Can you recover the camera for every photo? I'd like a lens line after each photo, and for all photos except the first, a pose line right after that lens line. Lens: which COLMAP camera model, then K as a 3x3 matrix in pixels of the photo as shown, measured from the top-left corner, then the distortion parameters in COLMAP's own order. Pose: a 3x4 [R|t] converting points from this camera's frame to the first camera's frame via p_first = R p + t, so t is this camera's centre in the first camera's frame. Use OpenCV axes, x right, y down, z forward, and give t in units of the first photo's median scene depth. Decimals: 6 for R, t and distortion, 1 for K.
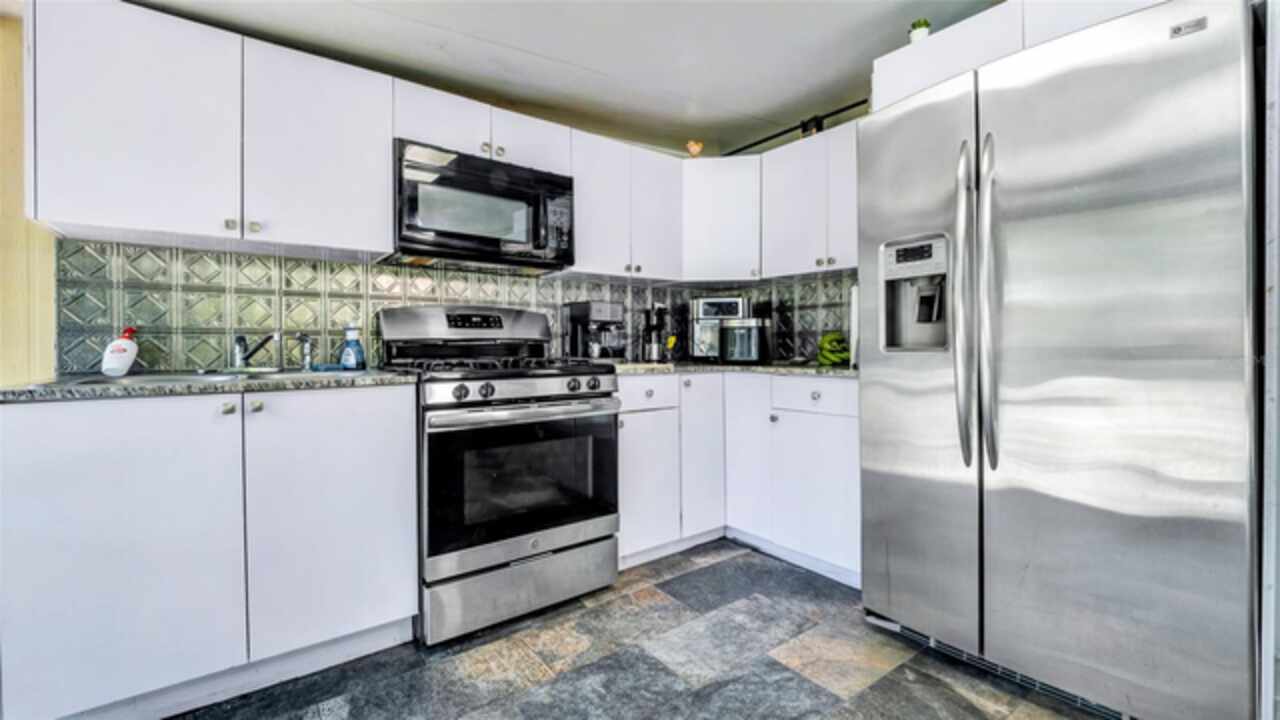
lens RADIAL K [[539.8, 0, 646.8], [0, 539.8, 359.1], [0, 0, 1]] dist [-0.007403, -0.000949]
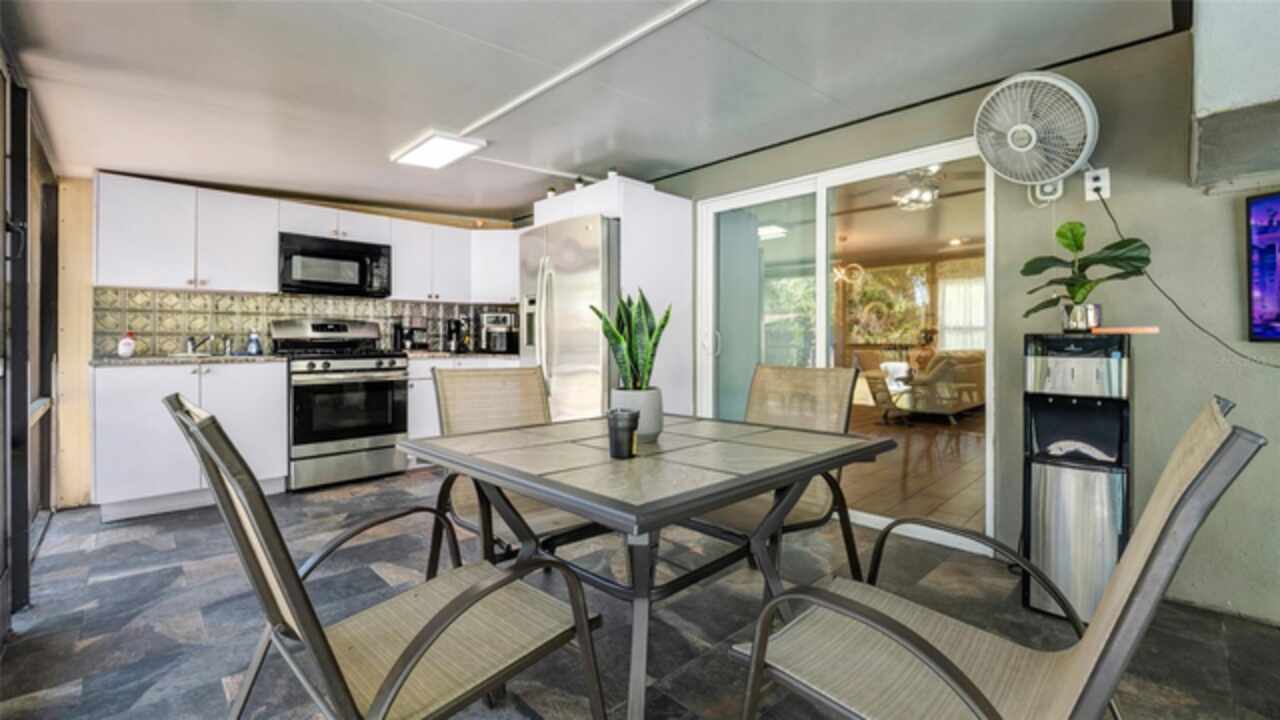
lens RADIAL K [[539.8, 0, 633.5], [0, 539.8, 347.8], [0, 0, 1]] dist [-0.007403, -0.000949]
pose [[0.993424, 0.004464, 0.114410, 0.513644], [-0.003528, 0.999959, -0.008382, 0.005749], [-0.114442, 0.007923, 0.993398, -0.942199]]
